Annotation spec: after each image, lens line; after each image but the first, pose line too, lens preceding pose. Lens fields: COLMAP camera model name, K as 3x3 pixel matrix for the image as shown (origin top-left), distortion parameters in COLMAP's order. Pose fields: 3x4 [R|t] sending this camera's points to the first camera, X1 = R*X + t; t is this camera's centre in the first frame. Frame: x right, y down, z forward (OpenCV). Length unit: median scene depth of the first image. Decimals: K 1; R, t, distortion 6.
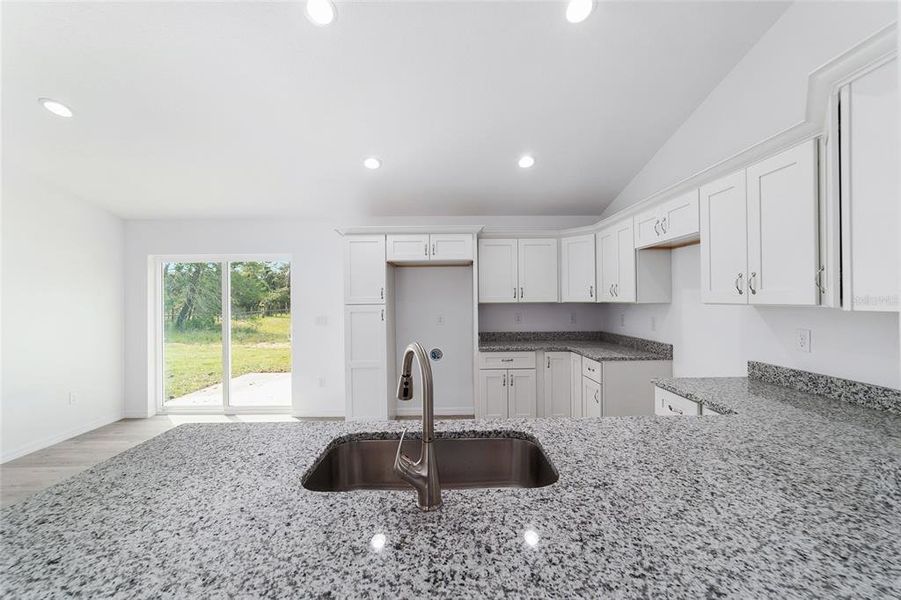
lens RADIAL K [[345.3, 0, 449.8], [0, 345.3, 298.8], [0, 0, 1]] dist [-0.016580, 0.009755]
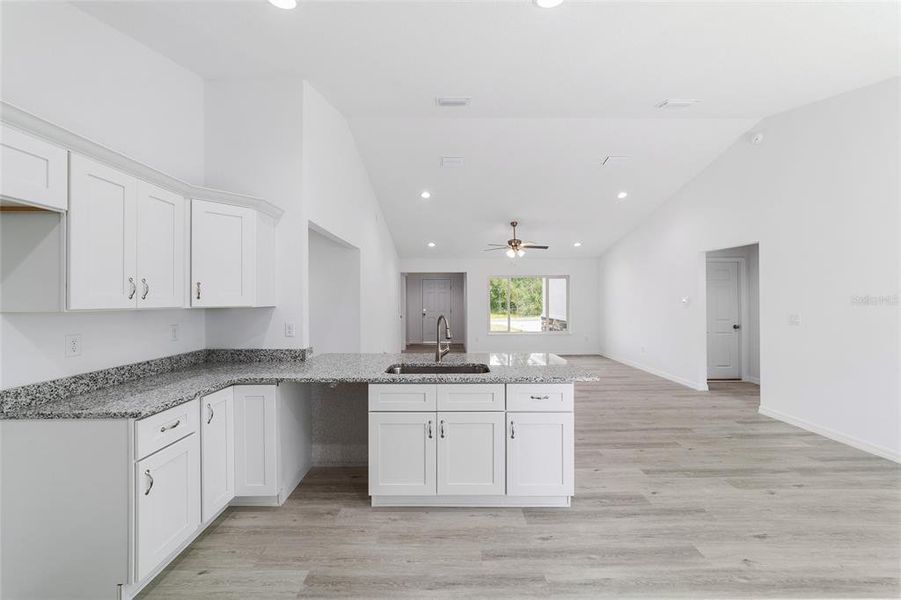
lens RADIAL K [[345.3, 0, 449.8], [0, 345.3, 298.8], [0, 0, 1]] dist [-0.016580, 0.009755]
pose [[-0.999885, 0.015122, 0.000828, -0.049536], [0.015119, 0.999879, -0.003567, 0.001824], [-0.000882, -0.003554, -0.999993, 1.154010]]
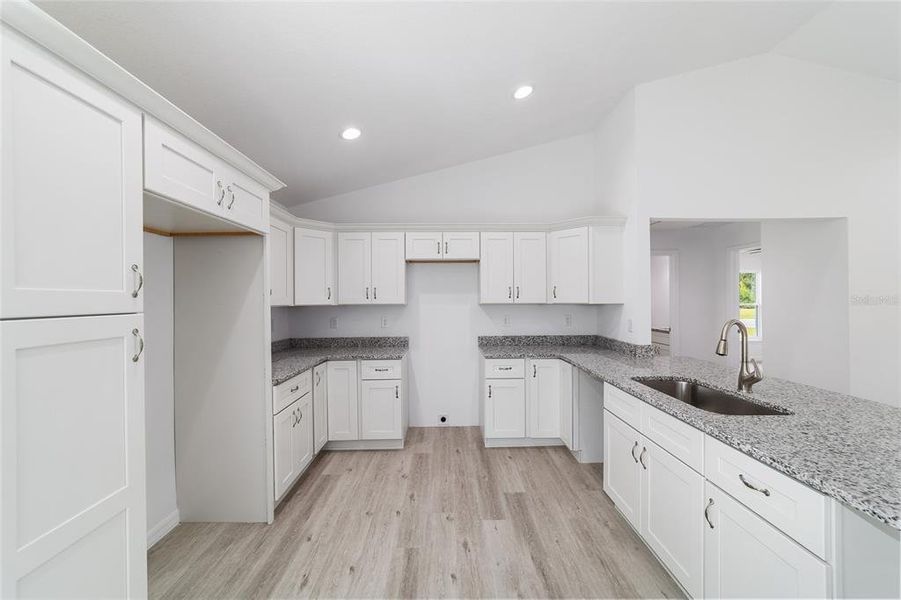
lens RADIAL K [[345.3, 0, 449.8], [0, 345.3, 298.8], [0, 0, 1]] dist [-0.016580, 0.009755]
pose [[-0.009973, 0.014652, 0.999843, -0.596484], [0.004268, 0.999884, -0.014610, 0.009307], [-0.999941, 0.004122, -0.010034, 0.776667]]
